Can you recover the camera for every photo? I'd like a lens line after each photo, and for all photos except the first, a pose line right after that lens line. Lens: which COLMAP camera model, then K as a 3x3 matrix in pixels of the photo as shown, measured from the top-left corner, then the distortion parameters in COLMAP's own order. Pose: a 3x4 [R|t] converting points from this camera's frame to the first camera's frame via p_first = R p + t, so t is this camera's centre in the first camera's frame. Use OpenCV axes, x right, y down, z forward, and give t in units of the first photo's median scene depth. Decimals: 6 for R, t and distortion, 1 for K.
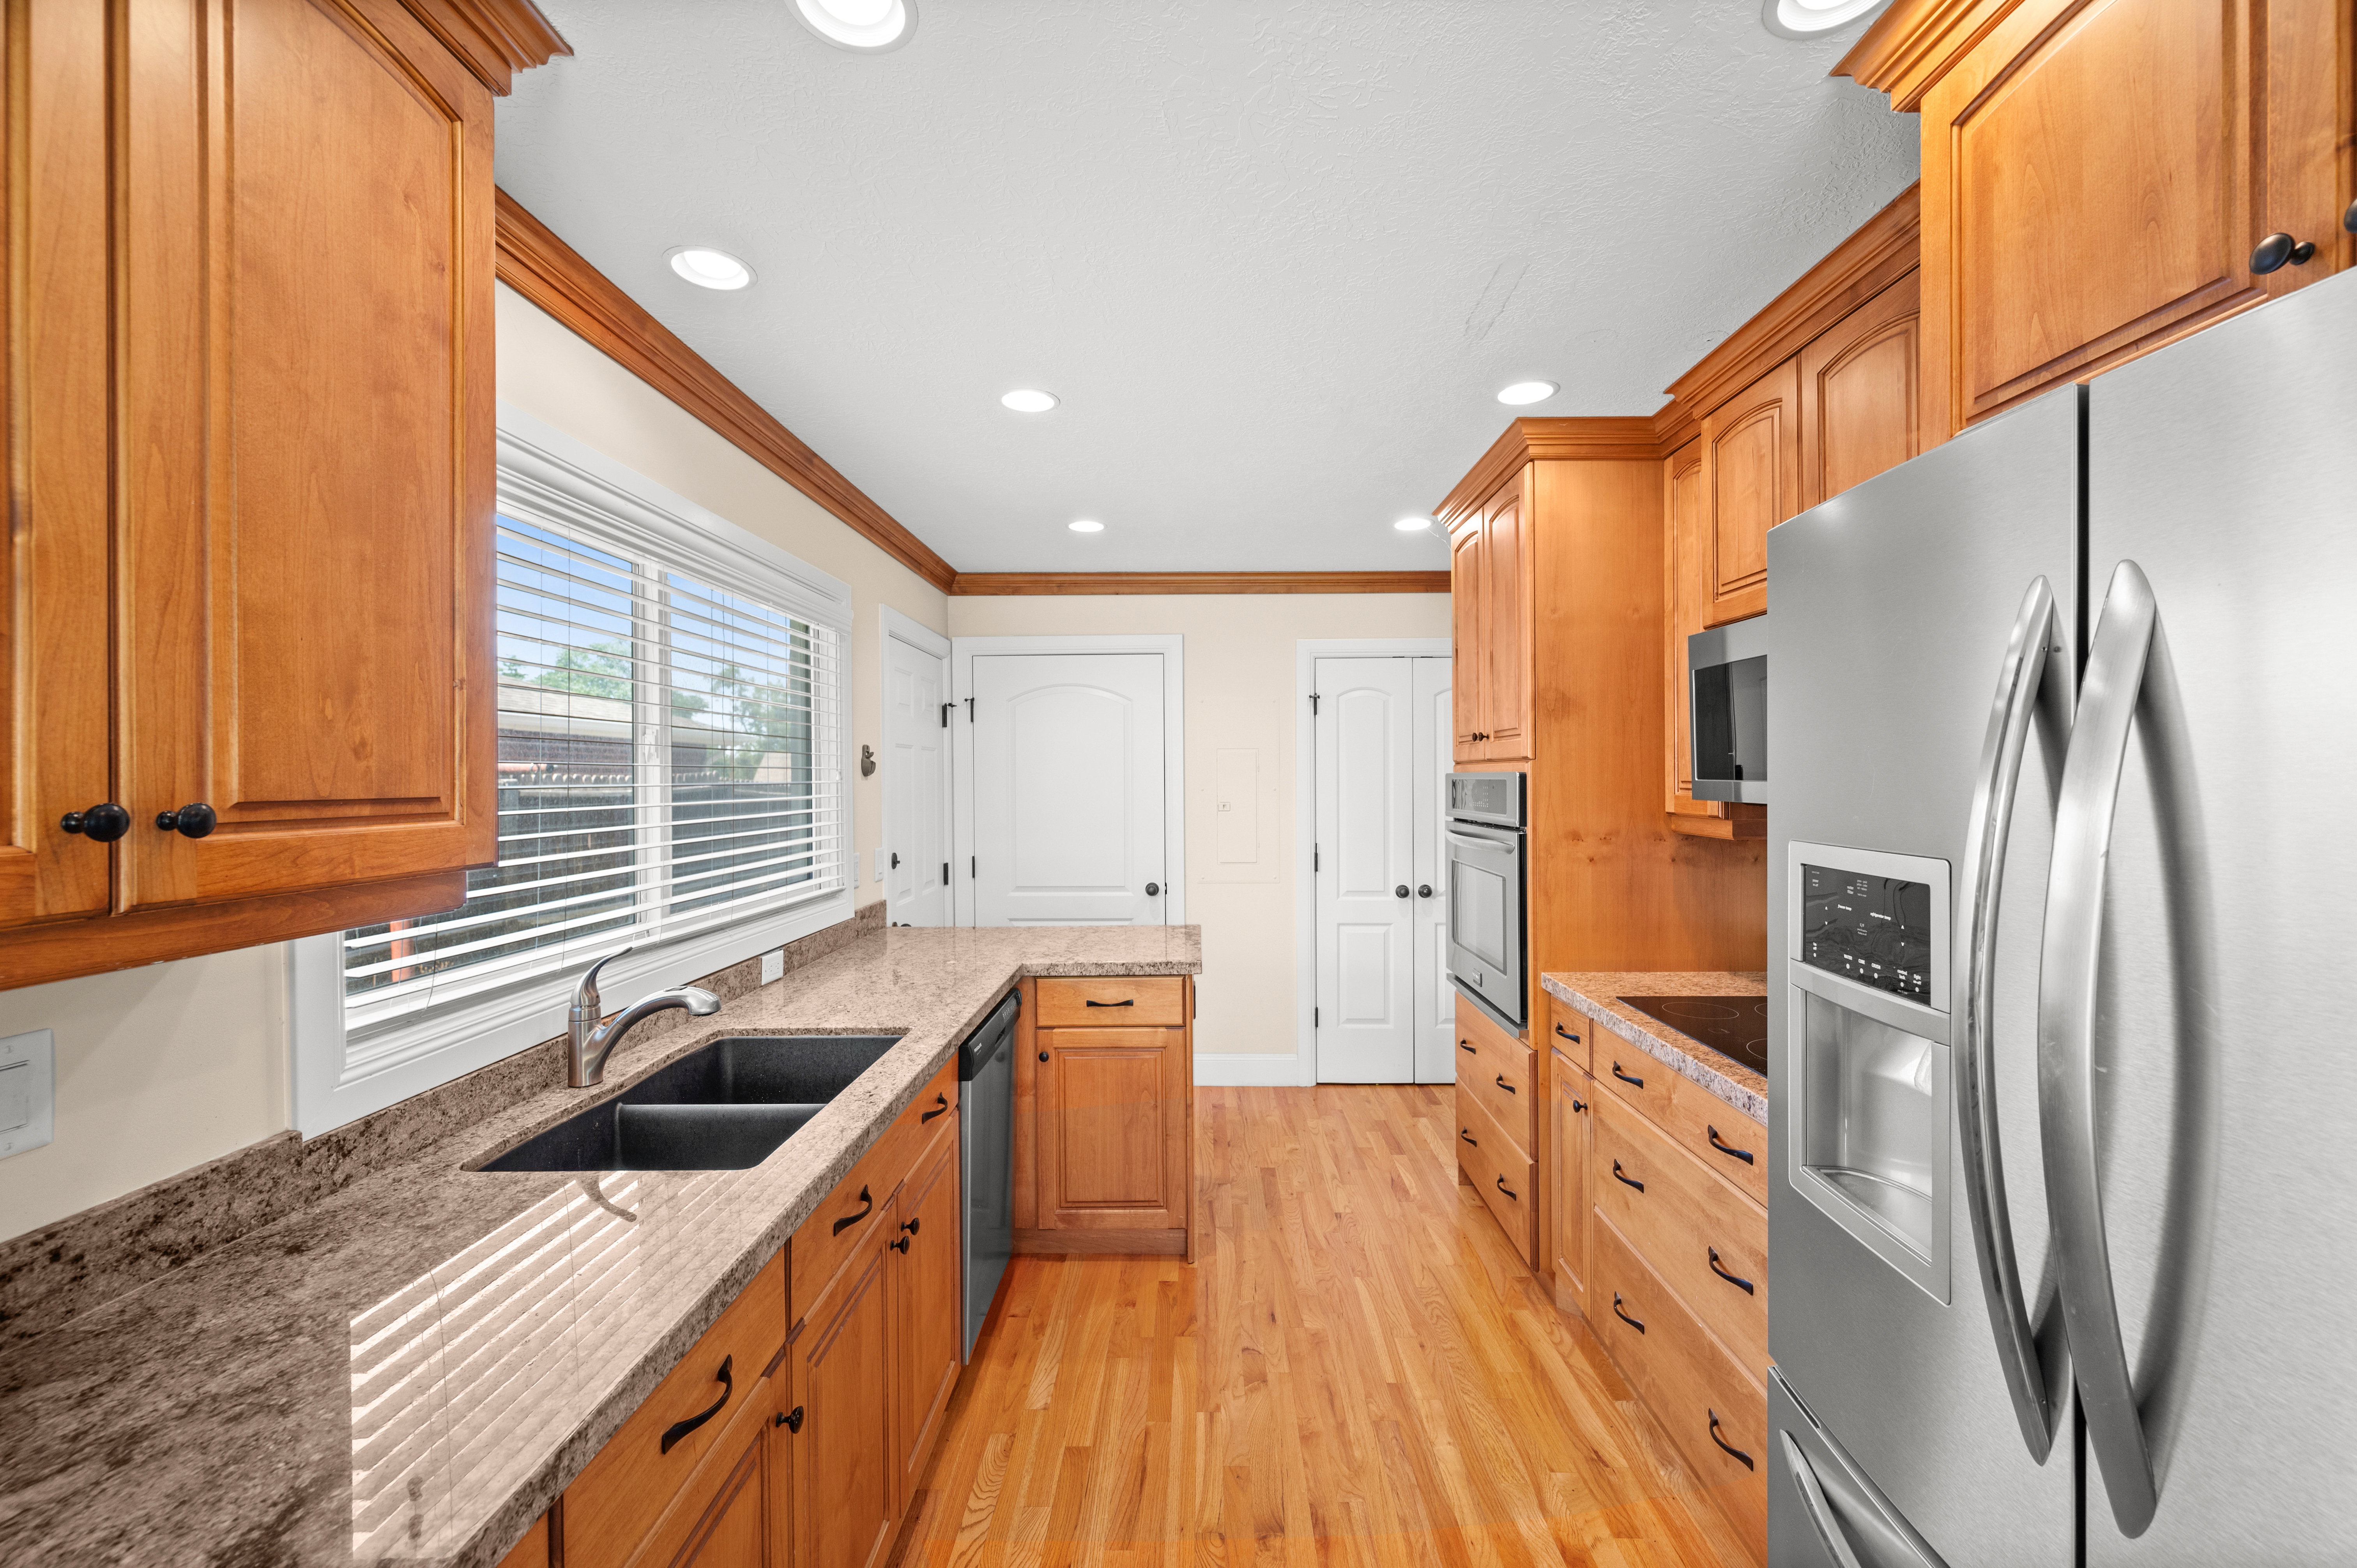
lens RADIAL K [[934.0, 0, 1178.5], [0, 934.0, 784.0], [0, 0, 1]] dist [0.000481, -0.000050]
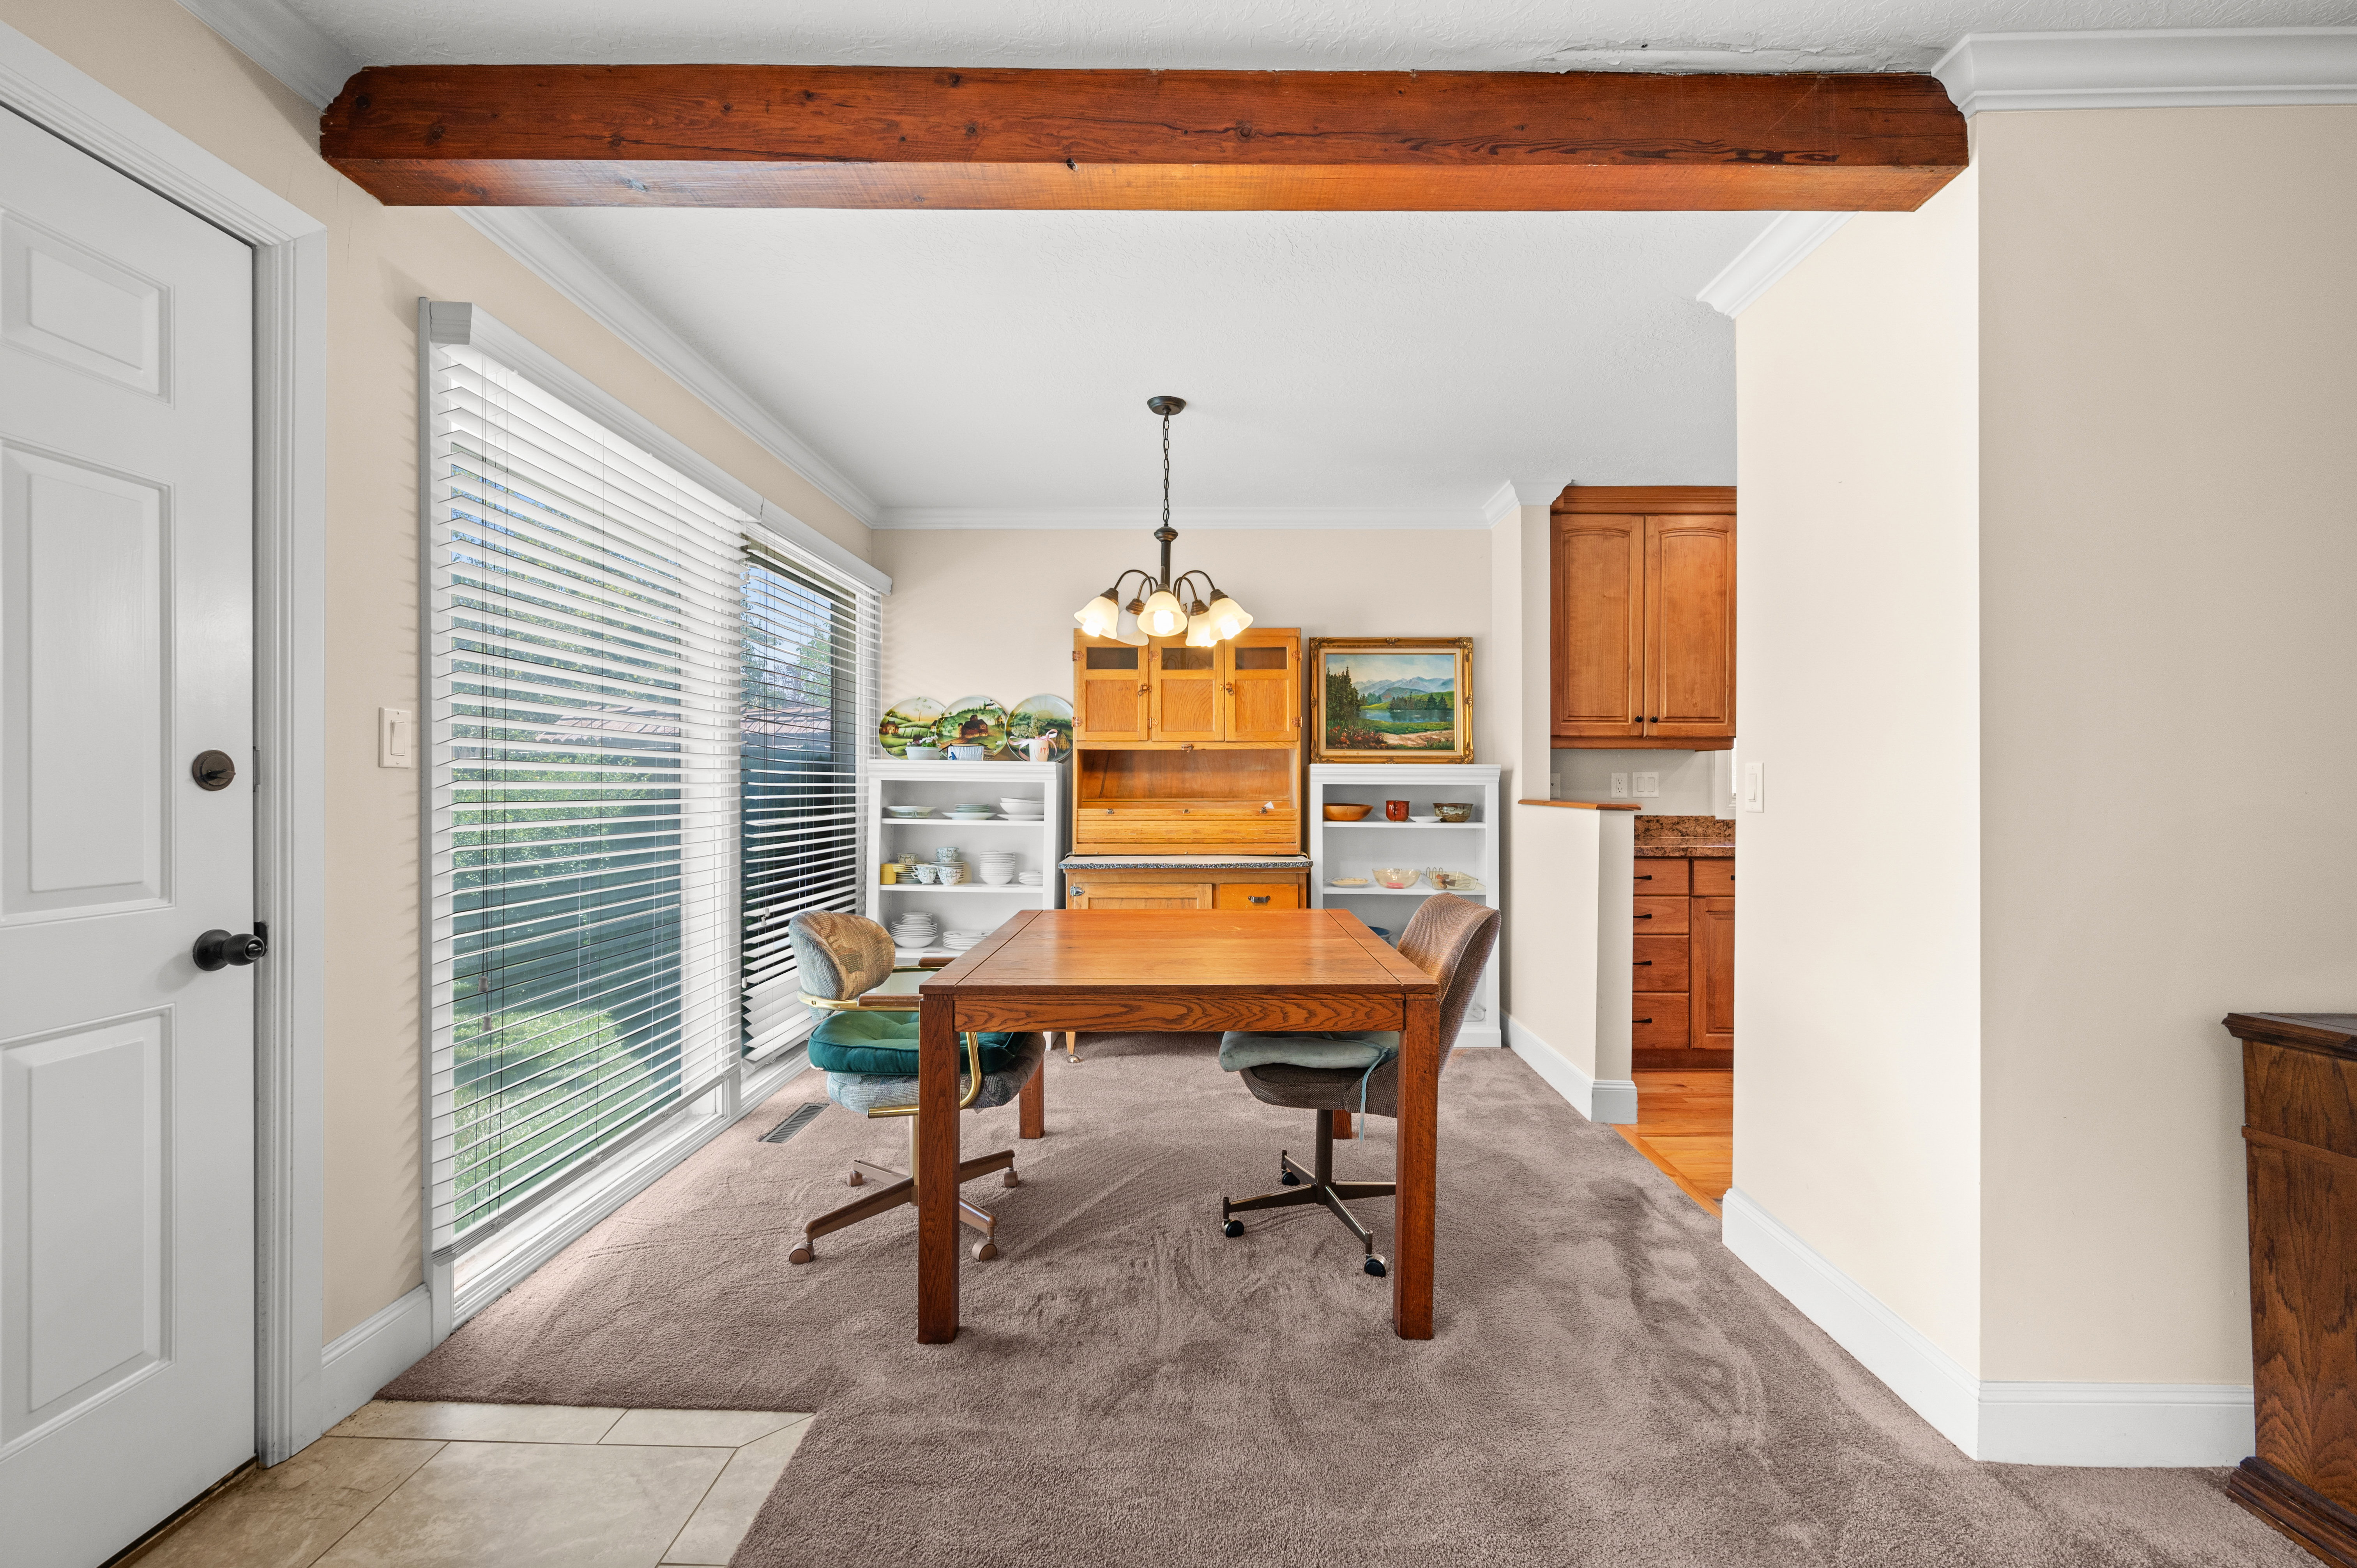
lens RADIAL K [[1011.3, 0, 1178.5], [0, 1011.3, 784.0], [0, 0, 1]] dist [-0.000084, 0.000001]
pose [[0.008502, 0.003700, -0.999957, 3.309524], [-0.005841, 0.999976, 0.003650, 0.286431], [0.999947, 0.005810, 0.008523, -1.228173]]
